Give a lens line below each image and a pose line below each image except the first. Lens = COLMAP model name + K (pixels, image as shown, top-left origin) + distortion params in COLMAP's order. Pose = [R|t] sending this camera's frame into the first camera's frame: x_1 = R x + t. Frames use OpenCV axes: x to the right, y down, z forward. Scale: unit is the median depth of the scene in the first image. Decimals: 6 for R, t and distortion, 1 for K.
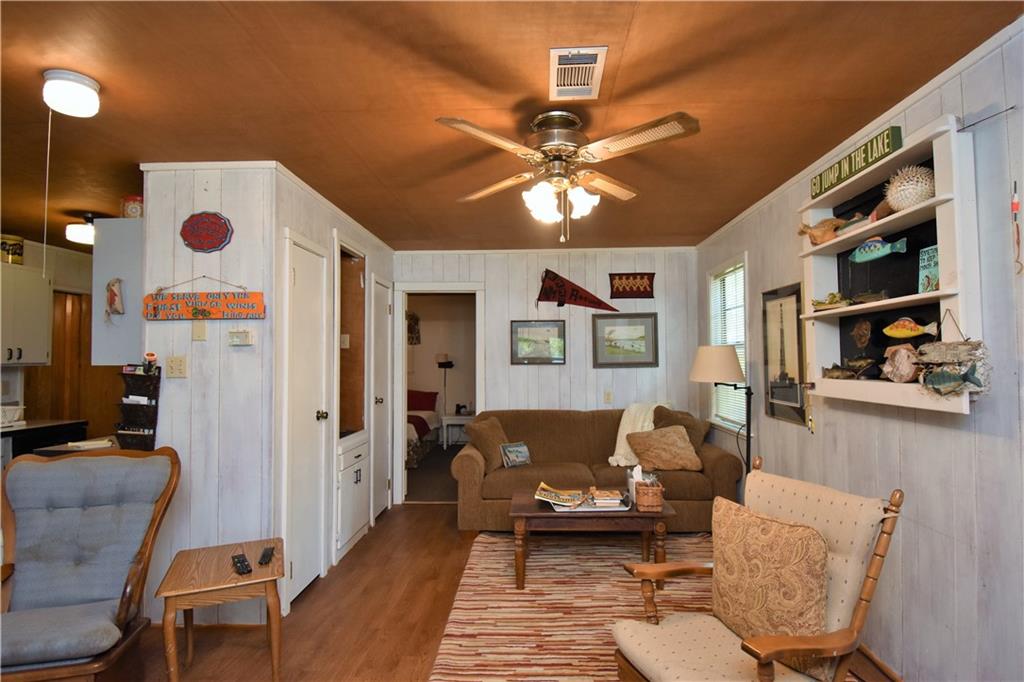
lens RADIAL K [[542.2, 0, 515.2], [0, 542.2, 338.2], [0, 0, 1]] dist [-0.006698, -0.002158]
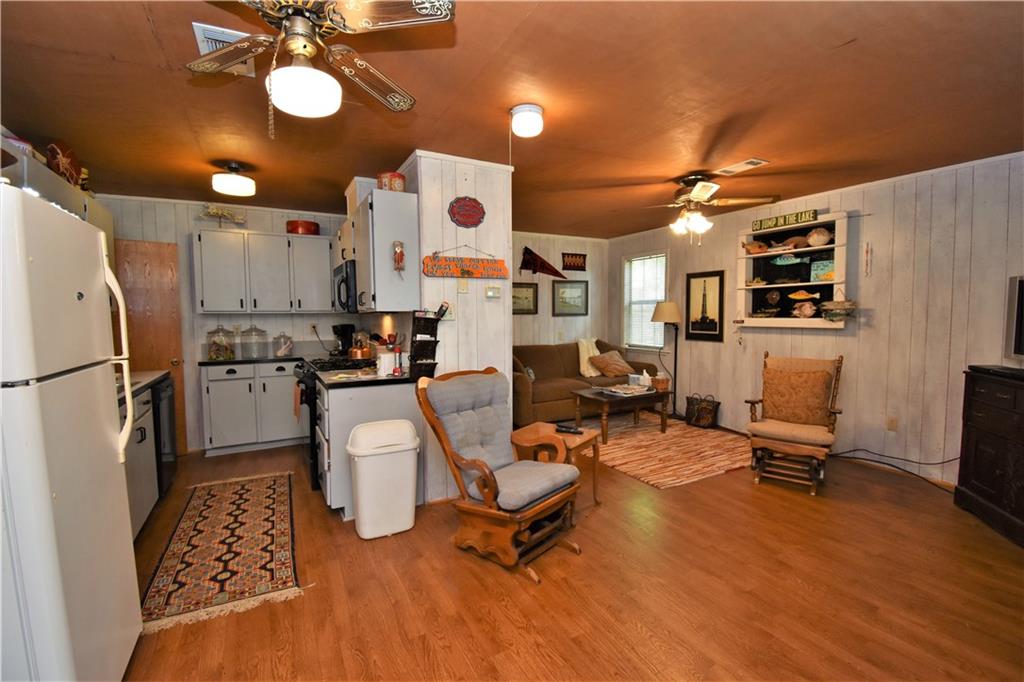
lens RADIAL K [[466.2, 0, 511.4], [0, 466.2, 340.2], [0, 0, 1]] dist [0.005927, -0.015564]
pose [[0.856347, -0.029161, 0.515577, -1.084494], [-0.018933, 0.995960, 0.087779, 0.017348], [-0.516053, -0.084931, 0.852335, -0.073447]]
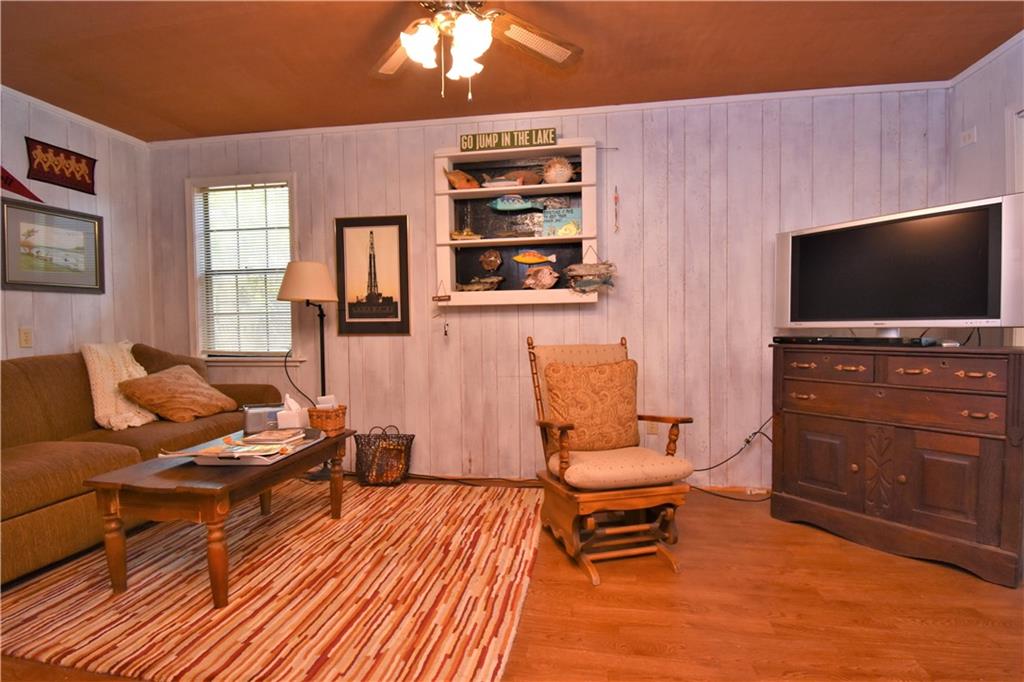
lens RADIAL K [[493.9, 0, 525.7], [0, 493.9, 339.3], [0, 0, 1]] dist [0.005284, -0.009883]
pose [[0.104913, -0.021639, 0.994246, -0.567183], [-0.024536, 0.999403, 0.024341, 0.145601], [-0.994179, -0.026949, 0.104320, 0.659000]]
